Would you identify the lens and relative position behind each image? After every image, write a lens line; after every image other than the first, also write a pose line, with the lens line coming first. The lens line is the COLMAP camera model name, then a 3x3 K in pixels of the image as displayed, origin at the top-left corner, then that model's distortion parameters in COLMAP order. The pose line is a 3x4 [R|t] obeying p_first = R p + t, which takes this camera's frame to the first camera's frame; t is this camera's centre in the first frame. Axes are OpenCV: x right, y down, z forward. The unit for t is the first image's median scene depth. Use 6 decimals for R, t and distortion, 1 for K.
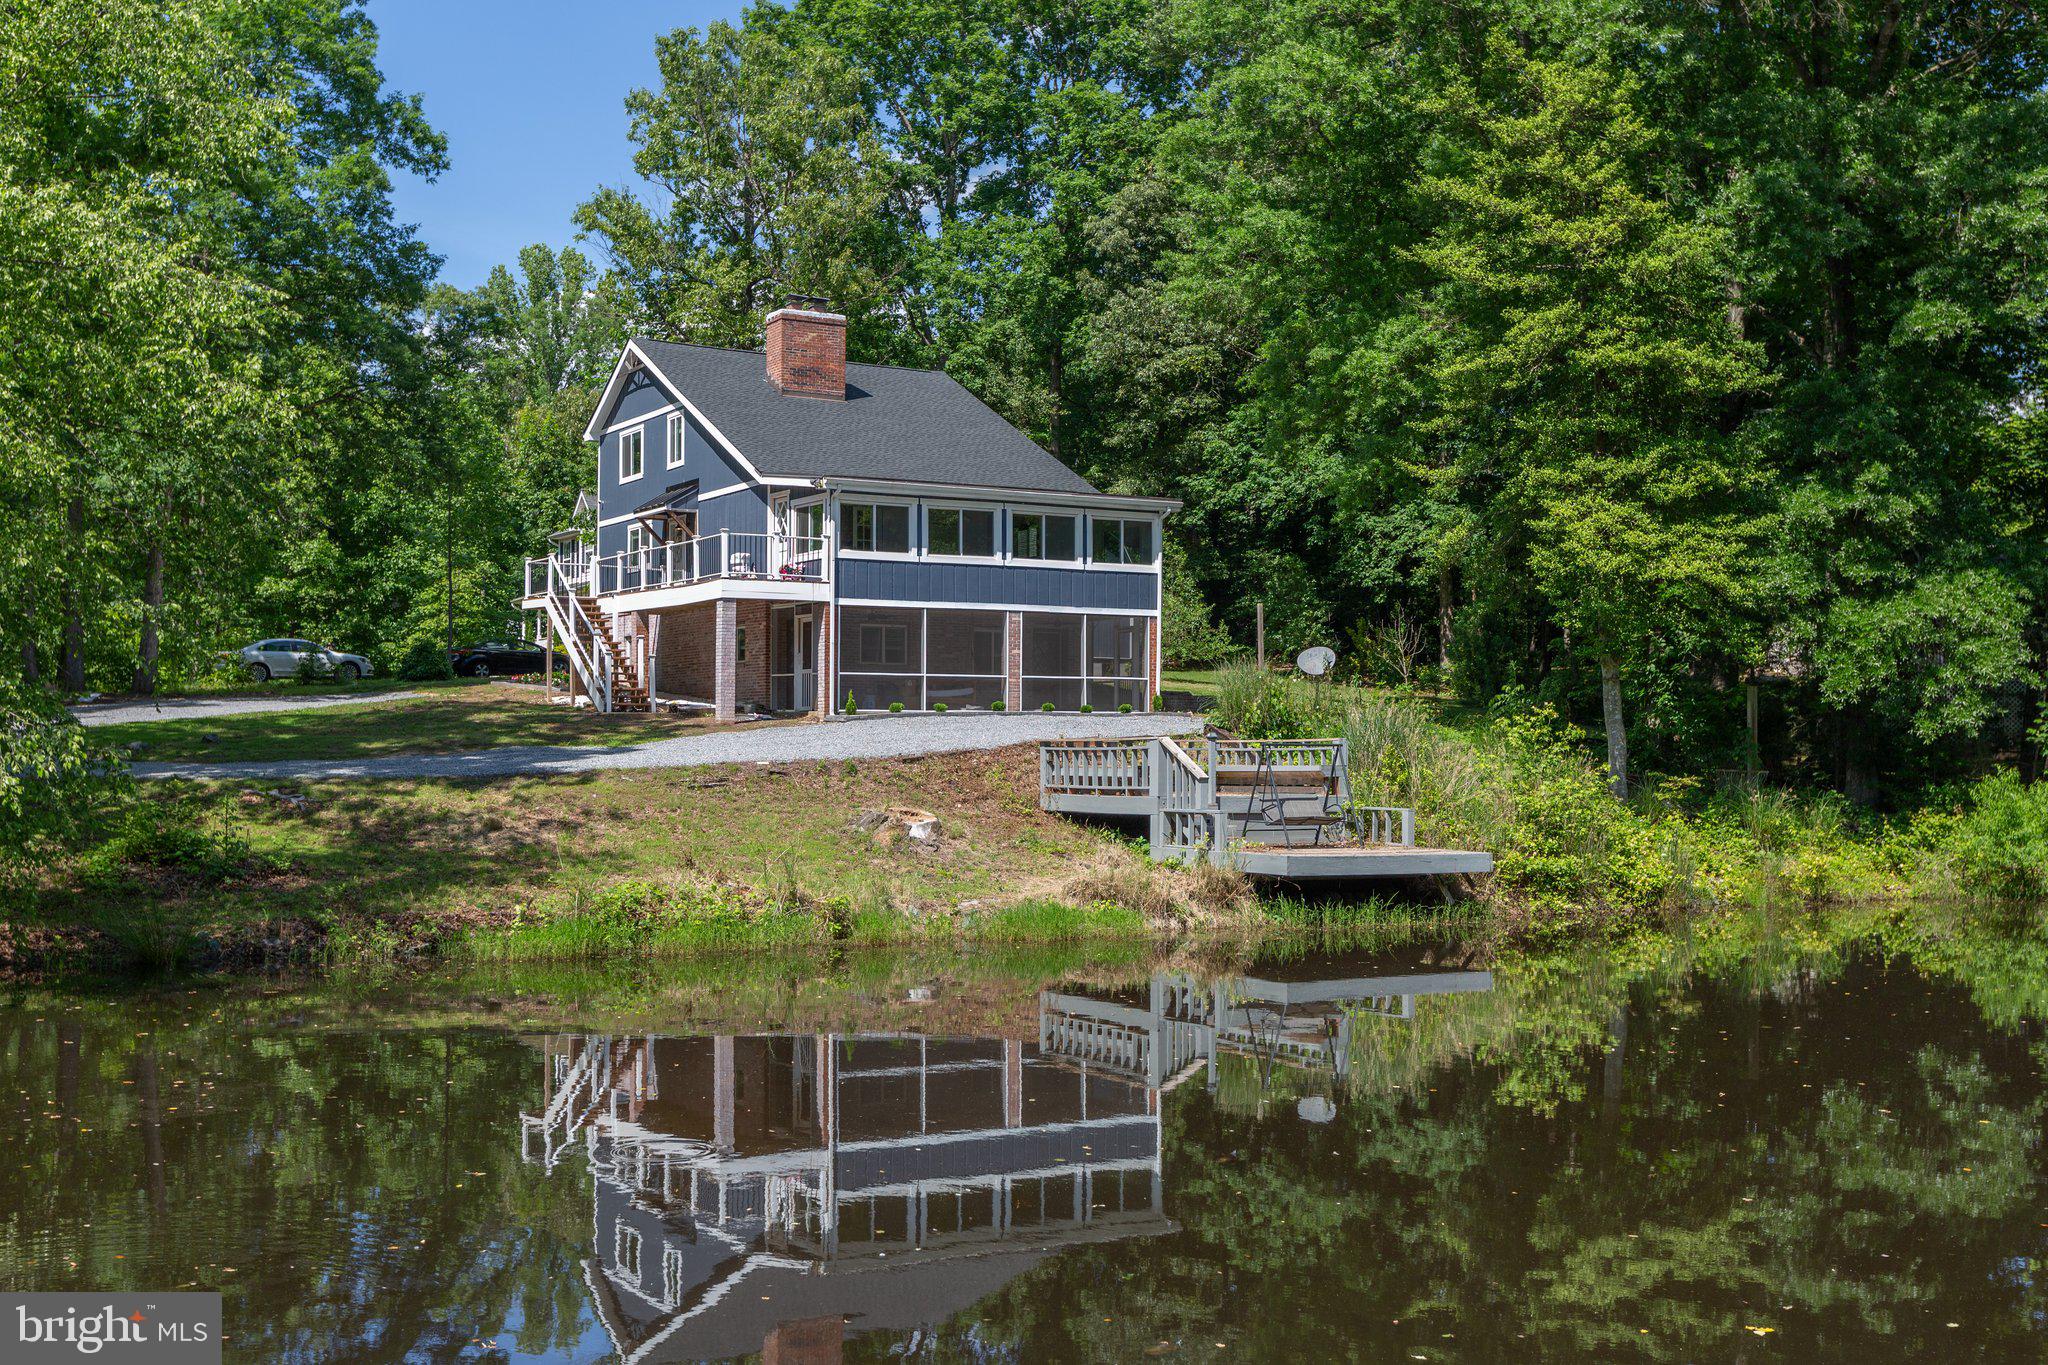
lens RADIAL K [[2136.3, 0, 932.9], [0, 2136.3, 705.0], [0, 0, 1]] dist [-0.006969, 0.009605]
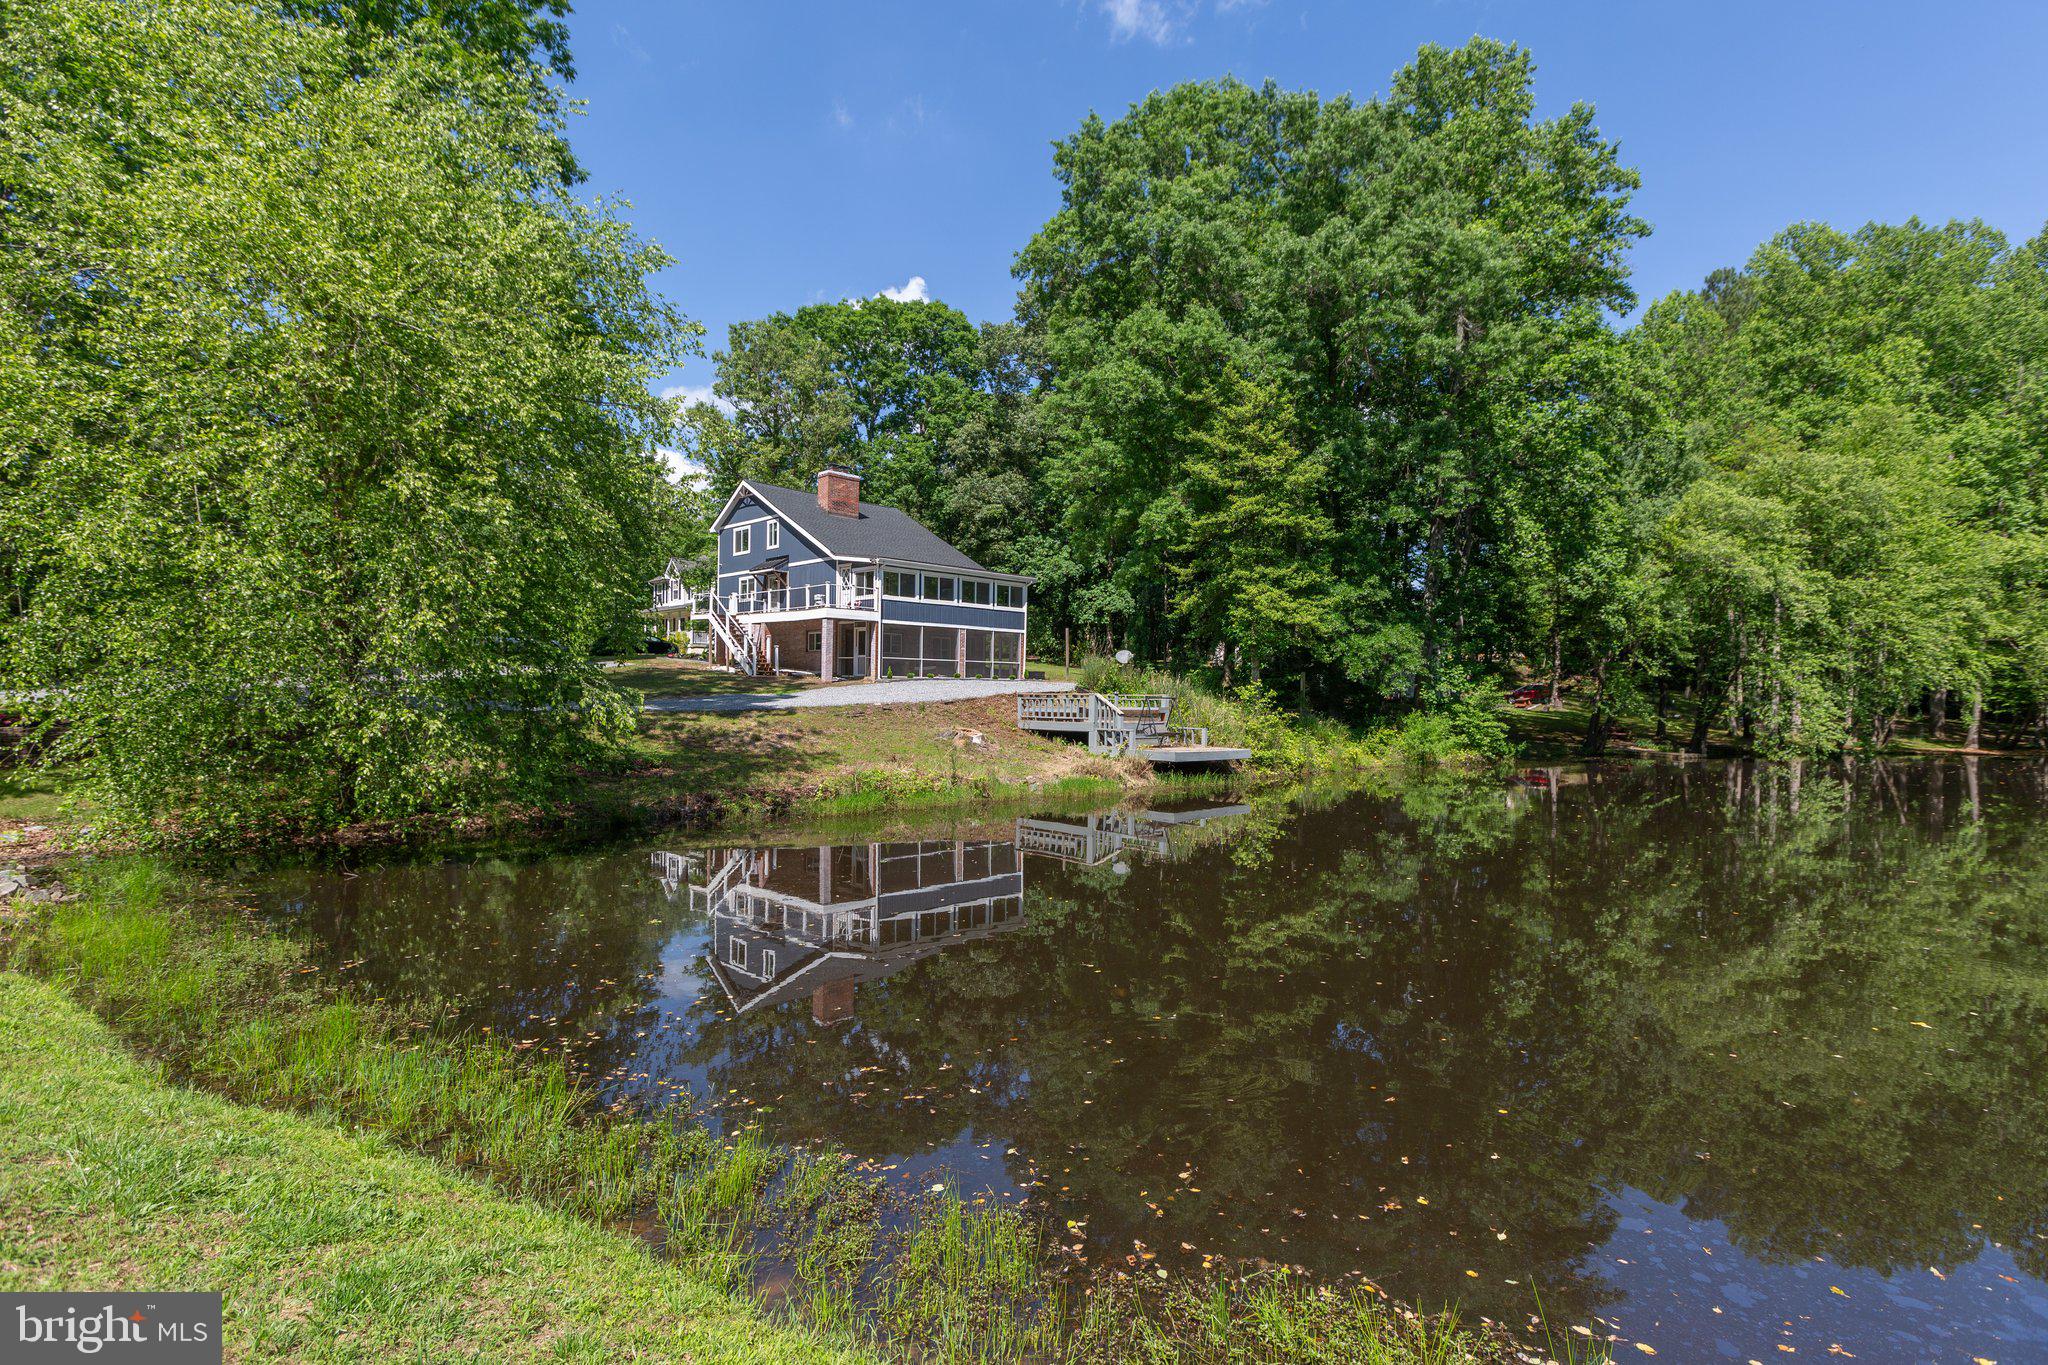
lens RADIAL K [[973.4, 0, 1074.7], [0, 973.4, 700.9], [0, 0, 1]] dist [-0.000776, 0.001072]
pose [[0.953684, 0.007822, 0.300708, -0.148406], [-0.016551, 0.999512, 0.026490, -0.001700], [-0.300354, -0.030240, 0.953348, 0.090290]]
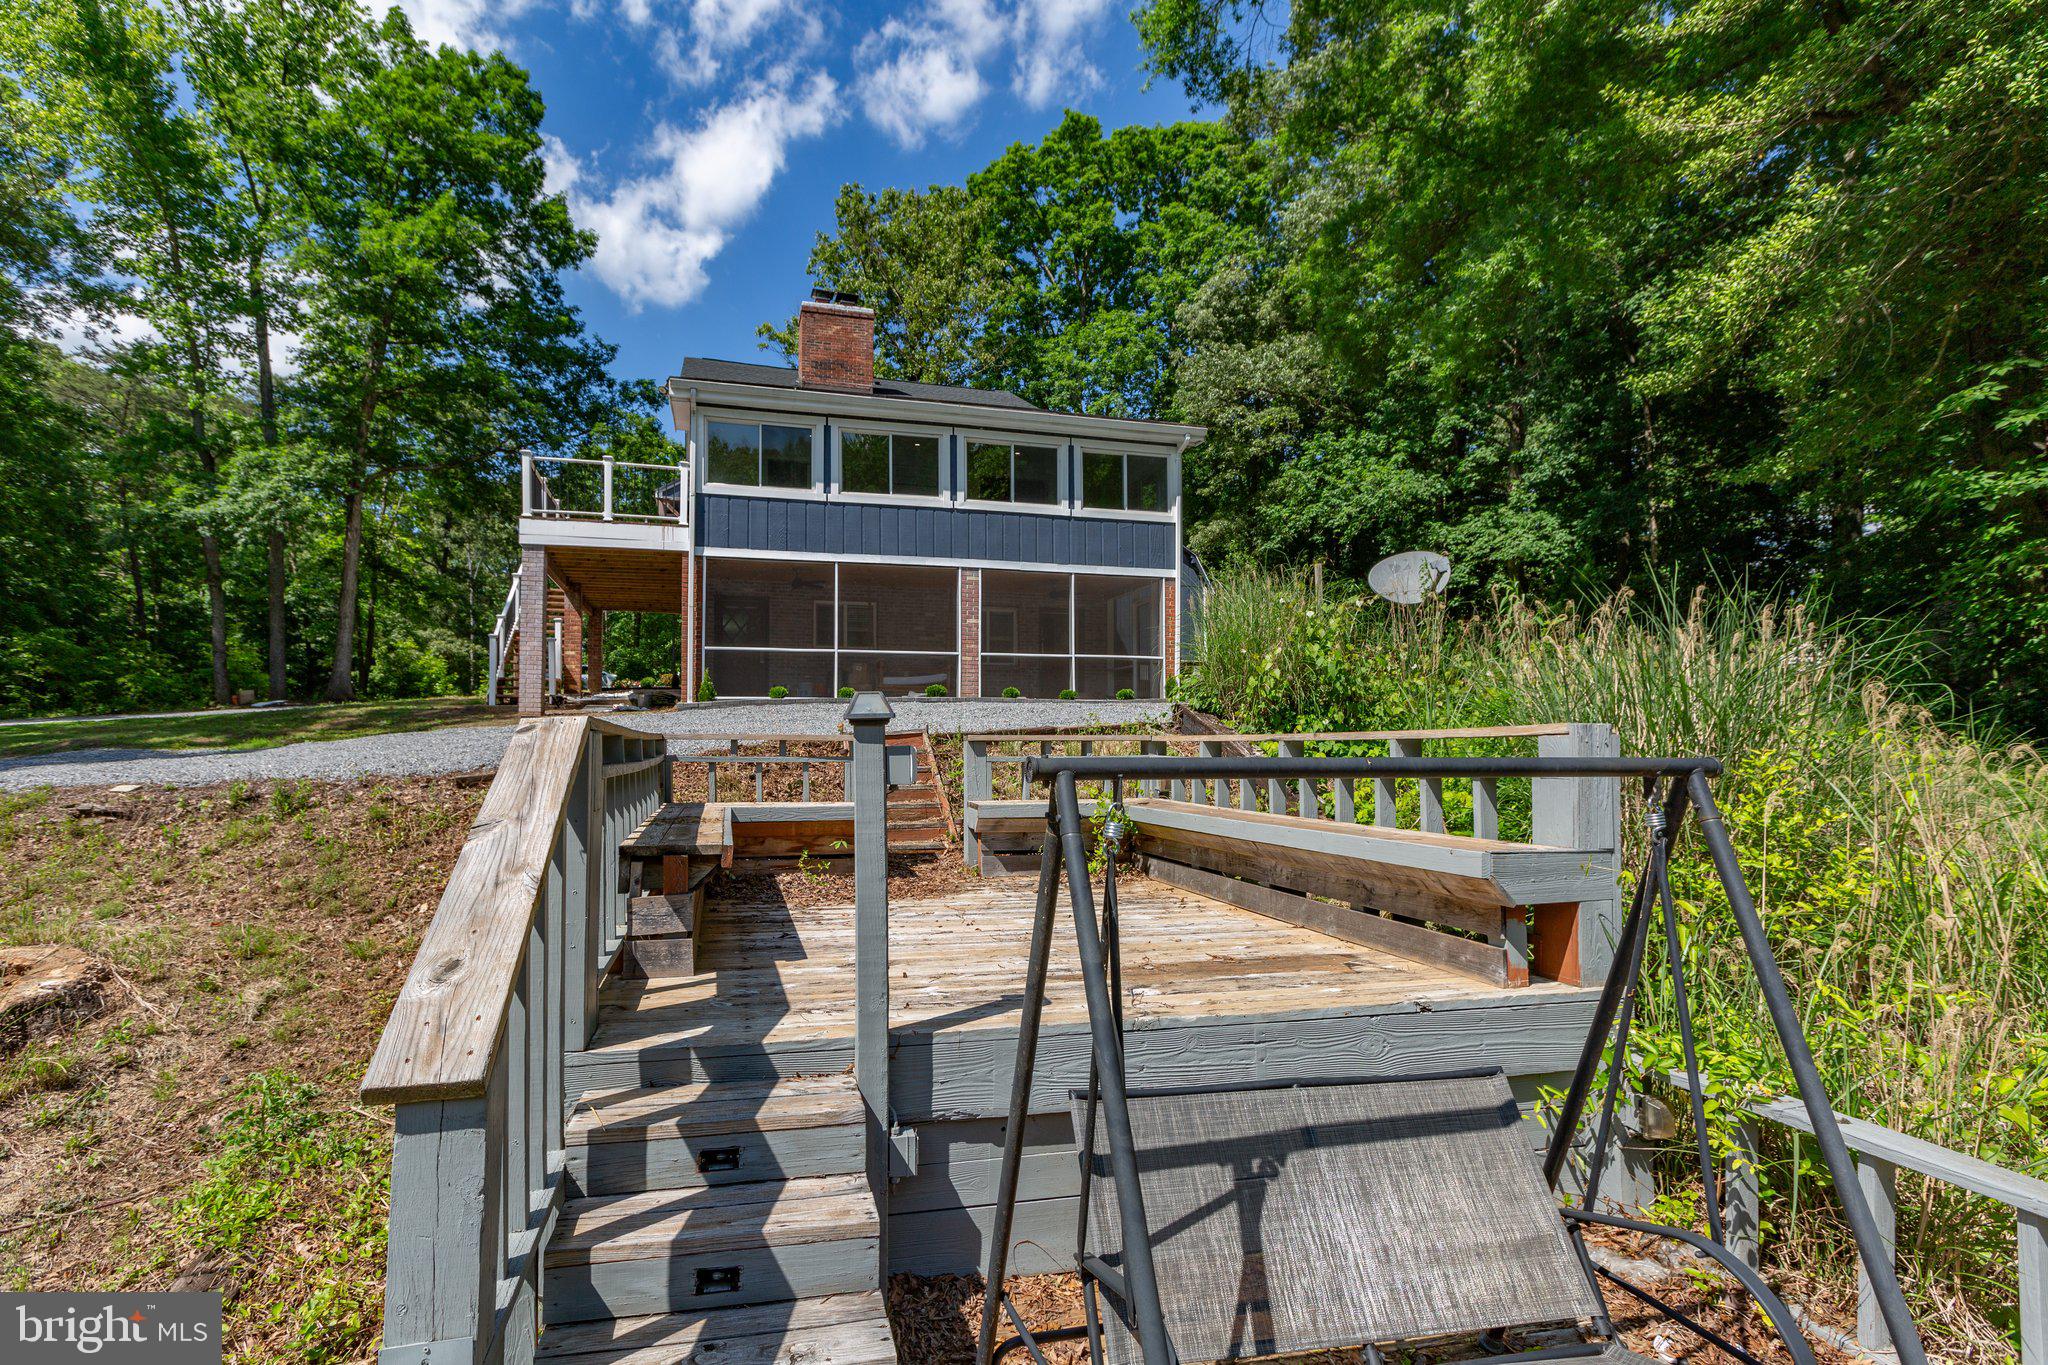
lens RADIAL K [[956.5, 0, 937.2], [0, 956.5, 695.0], [0, 0, 1]] dist [0.000875, 0.000404]
pose [[0.966867, -0.013235, -0.254937, 0.122388], [0.006390, 0.999597, -0.027660, 0.011712], [0.255200, 0.025115, 0.966562, 0.718610]]
